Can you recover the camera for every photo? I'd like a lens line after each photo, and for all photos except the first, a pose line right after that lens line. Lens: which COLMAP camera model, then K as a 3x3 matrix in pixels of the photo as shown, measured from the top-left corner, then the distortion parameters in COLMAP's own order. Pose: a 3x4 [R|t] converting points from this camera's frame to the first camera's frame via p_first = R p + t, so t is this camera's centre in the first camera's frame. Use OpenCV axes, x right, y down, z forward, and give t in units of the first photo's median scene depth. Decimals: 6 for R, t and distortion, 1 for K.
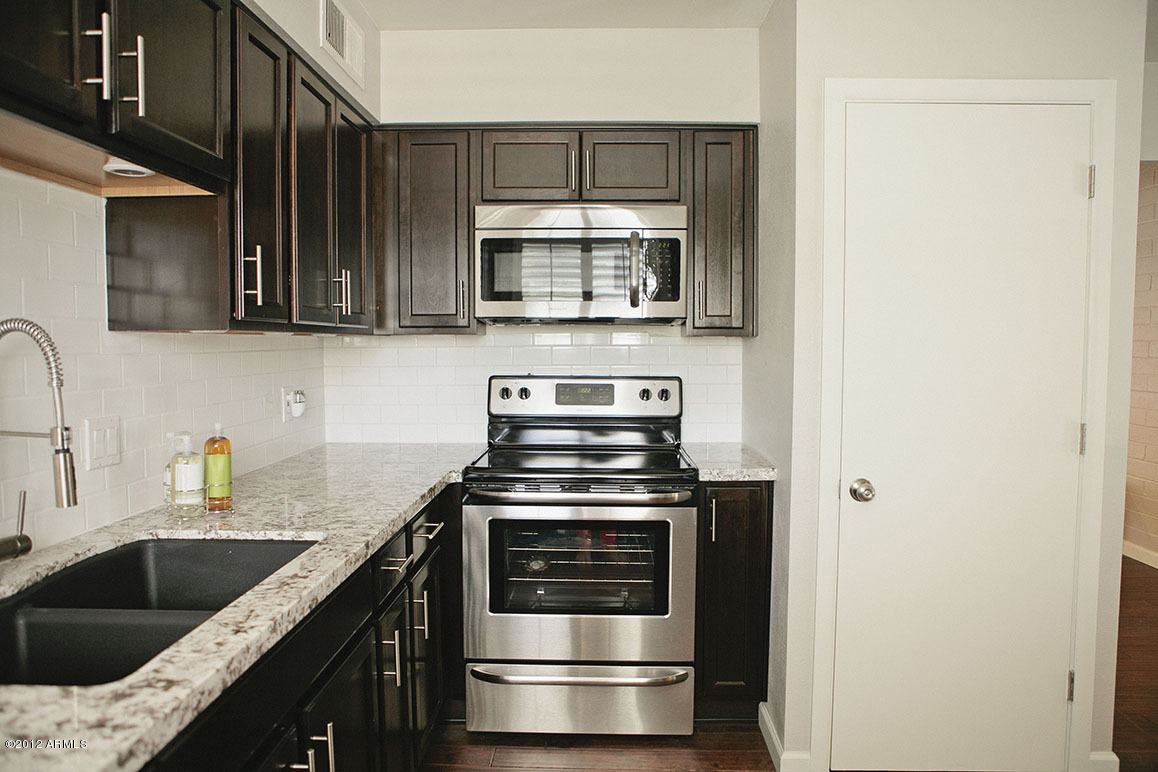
lens RADIAL K [[793.0, 0, 583.3], [0, 793.0, 386.8], [0, 0, 1]] dist [-0.102459, 0.073727]
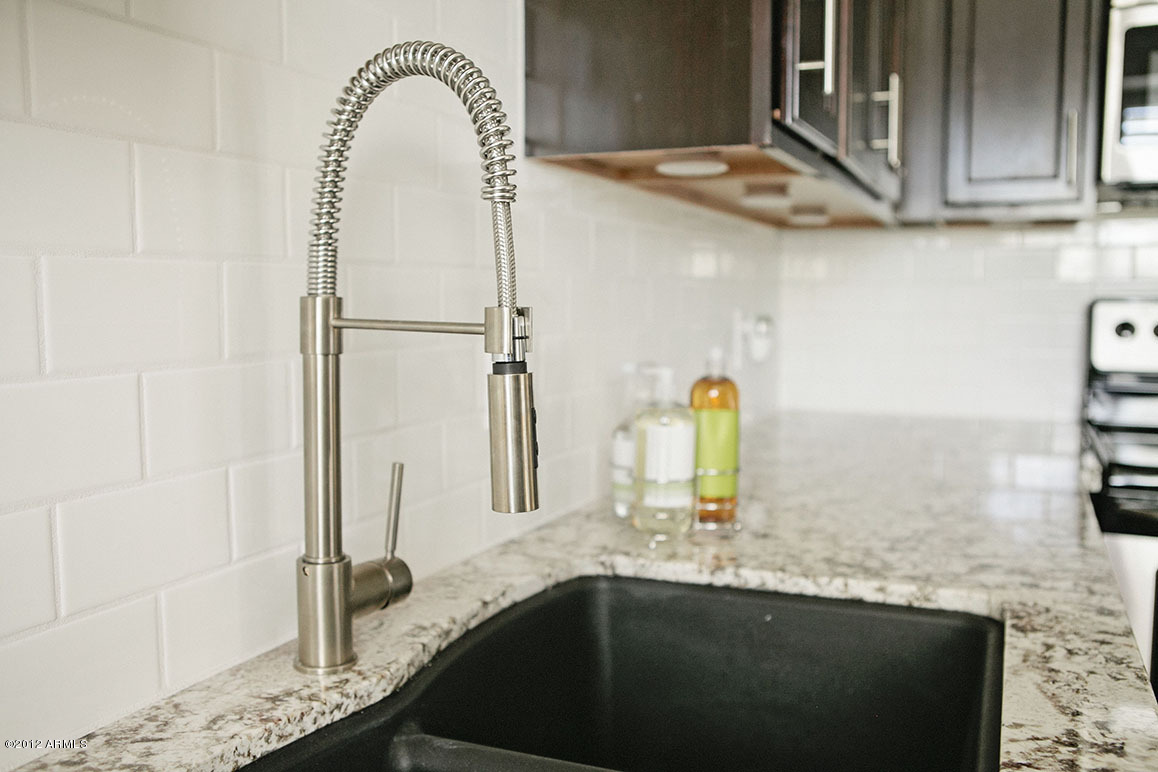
lens RADIAL K [[1042.6, 0, 593.3], [0, 1042.6, 383.2], [0, 0, 1]] dist [-0.036597, 0.012468]
pose [[0.930275, 0.032025, -0.365463, -0.376401], [-0.021490, 0.999229, 0.032859, 0.061959], [0.366233, -0.022714, 0.930246, 0.440920]]
